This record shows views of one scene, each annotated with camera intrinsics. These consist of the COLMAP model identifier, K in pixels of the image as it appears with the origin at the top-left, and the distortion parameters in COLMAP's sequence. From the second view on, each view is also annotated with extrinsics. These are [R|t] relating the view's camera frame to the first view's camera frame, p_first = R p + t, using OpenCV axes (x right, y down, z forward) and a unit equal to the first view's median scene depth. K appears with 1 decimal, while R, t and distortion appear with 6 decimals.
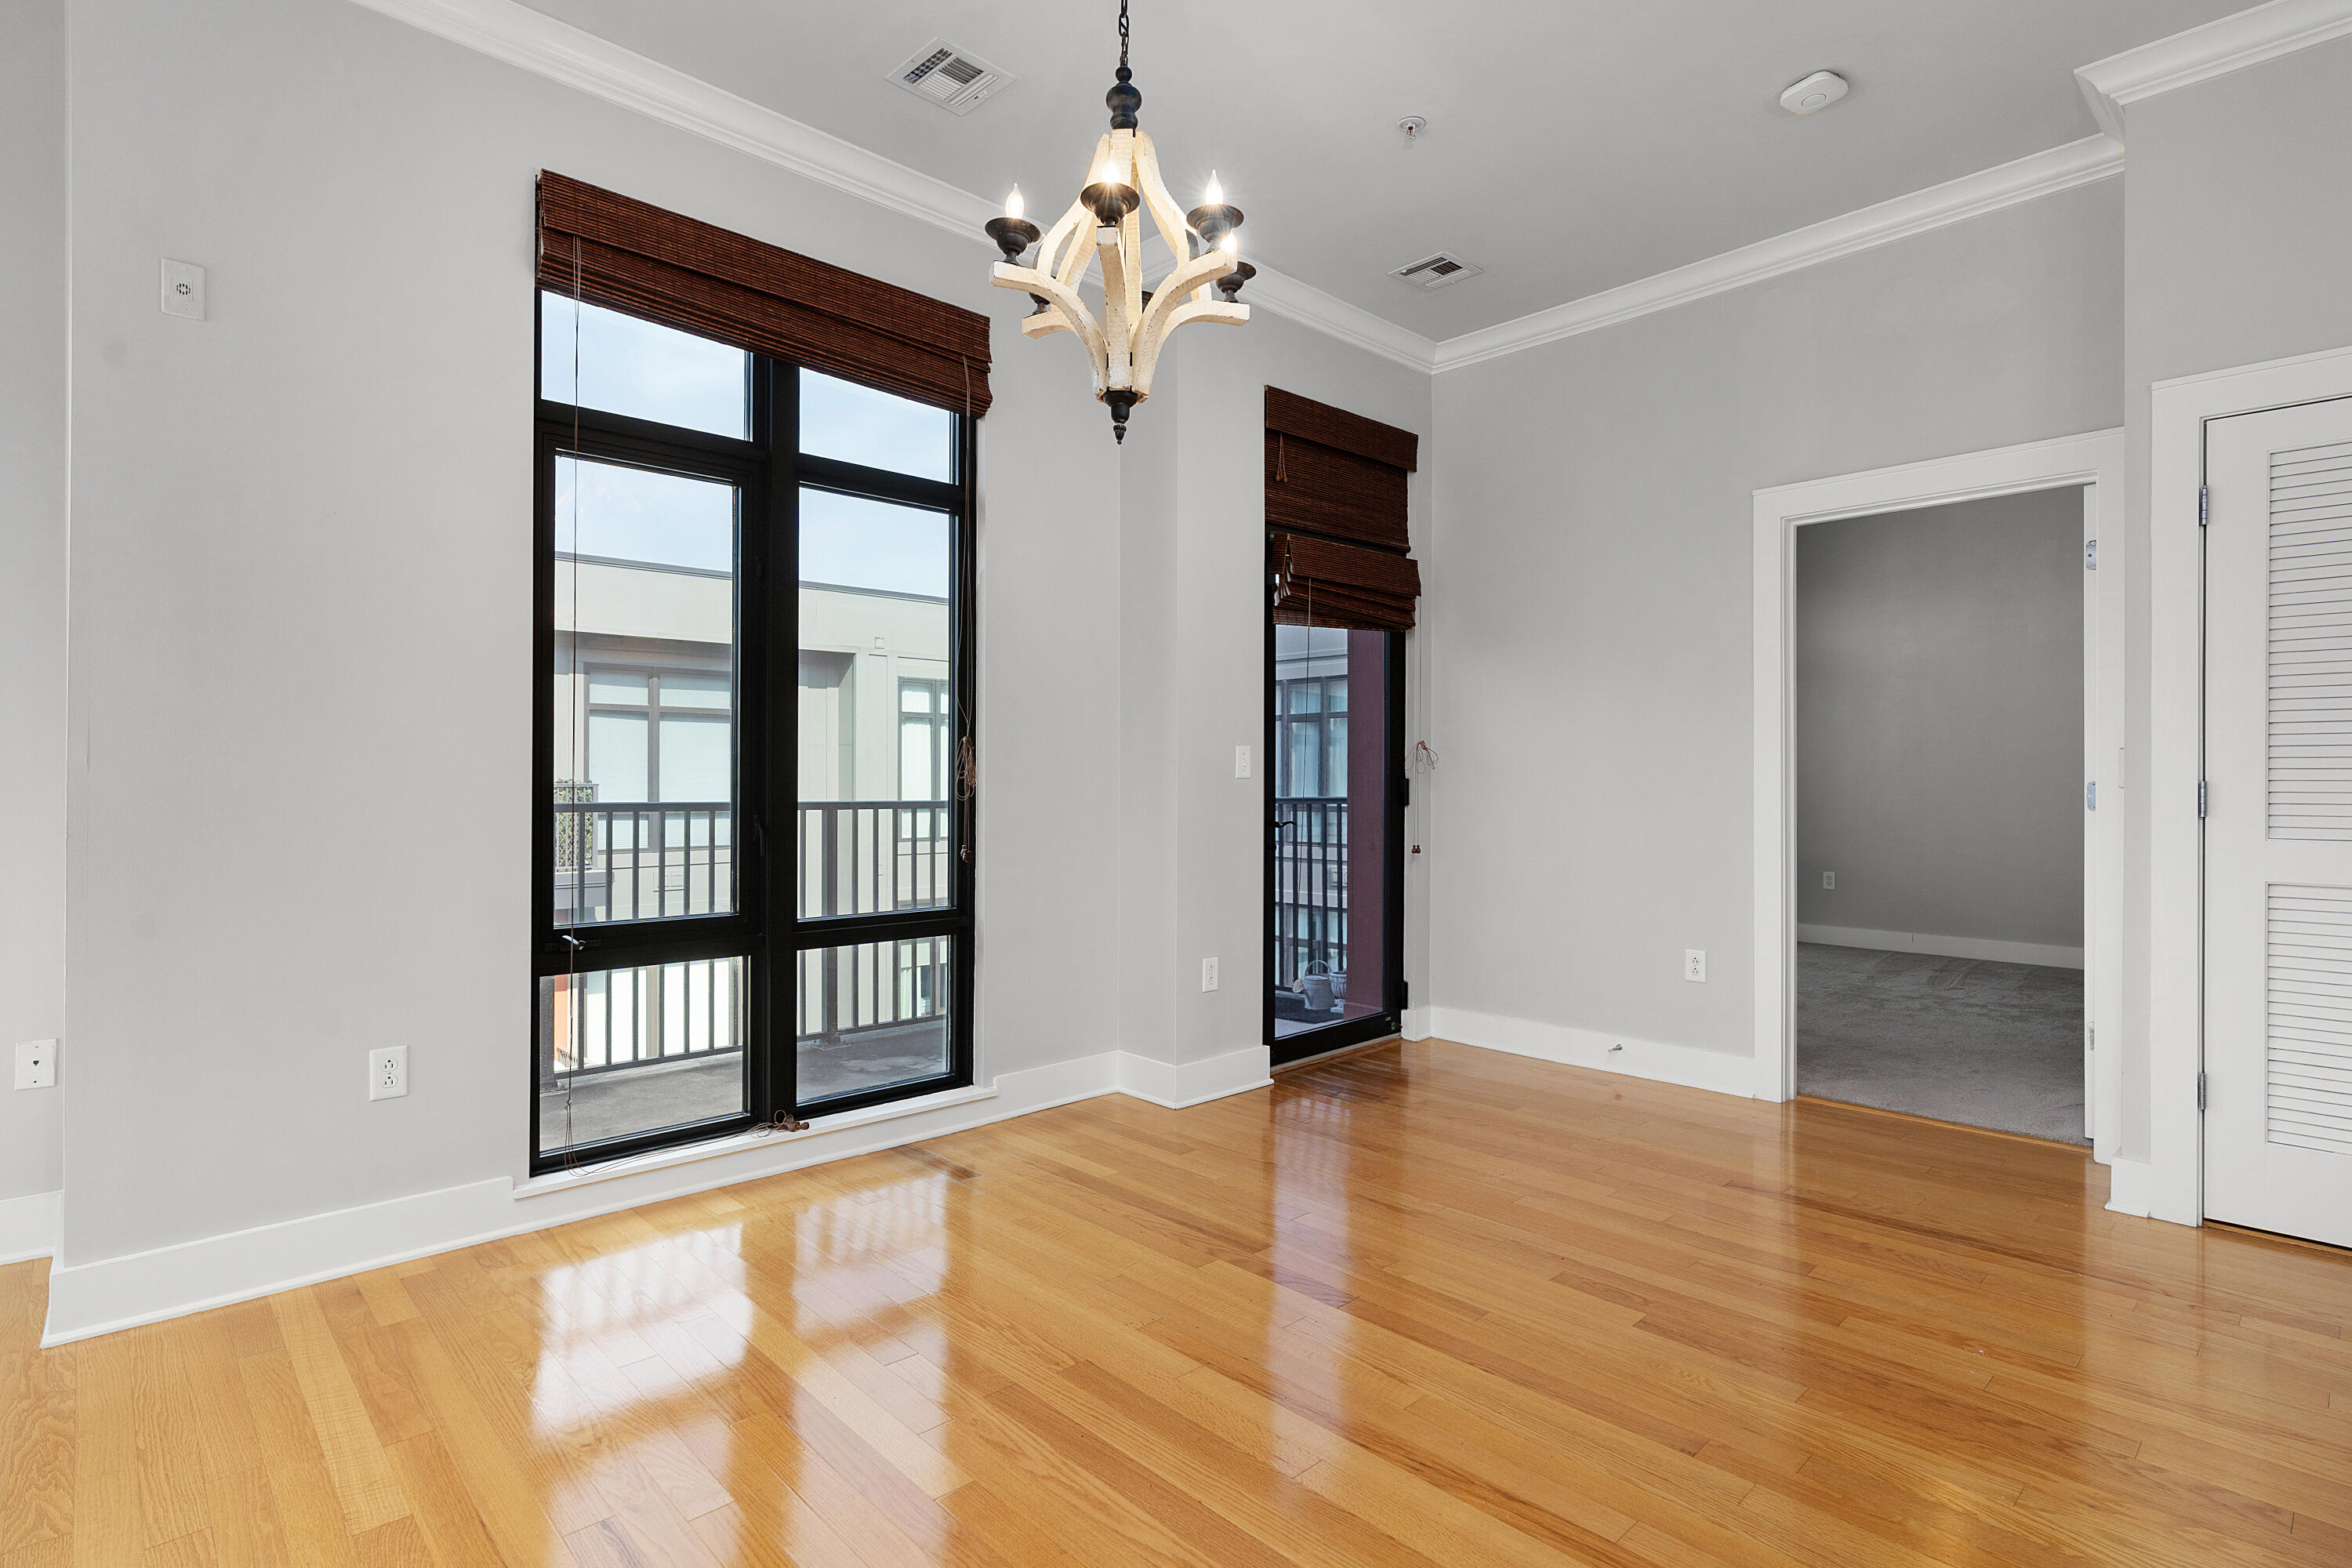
lens RADIAL K [[1177.6, 0, 1173.6], [0, 1177.6, 777.3], [0, 0, 1]] dist [-0.000951, -0.000328]
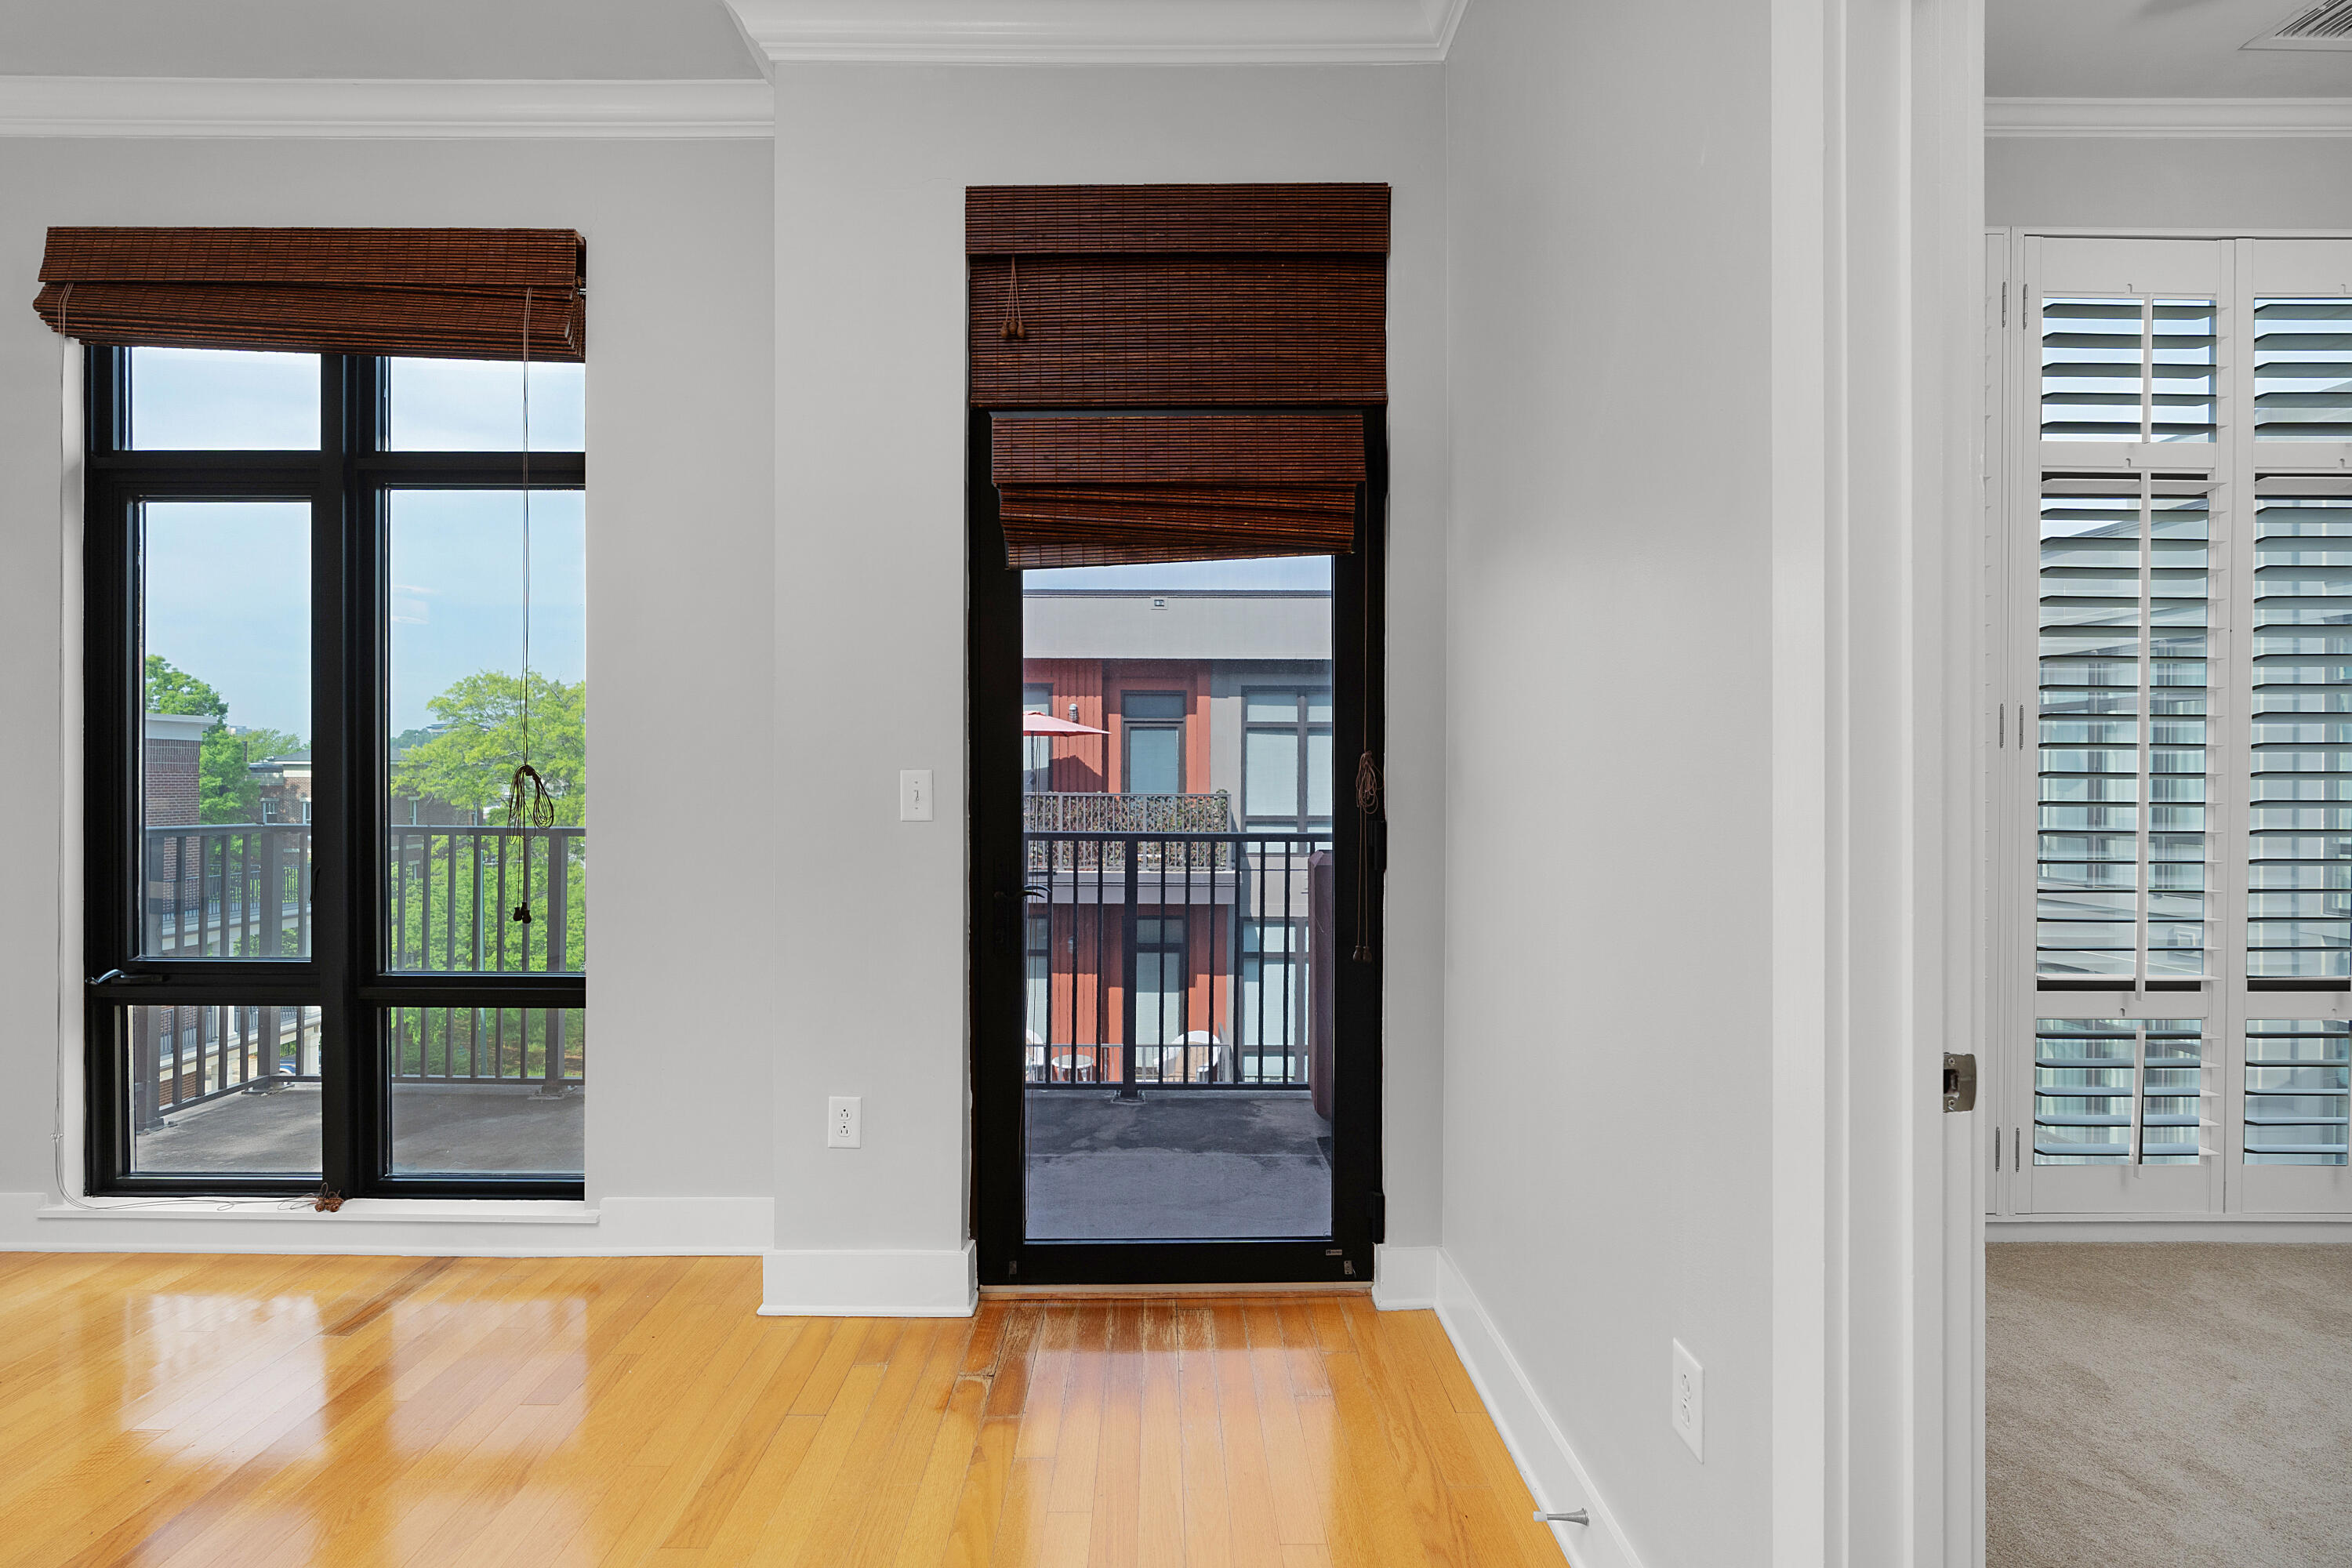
lens RADIAL K [[1089.3, 0, 1129.1], [0, 1089.3, 783.7], [0, 0, 1]] dist [0.000881, 0.001082]
pose [[0.717162, 0.000021, -0.696906, 0.630245], [0.001006, 0.999999, 0.001066, -0.022052], [0.696906, -0.001466, 0.717161, 0.755345]]
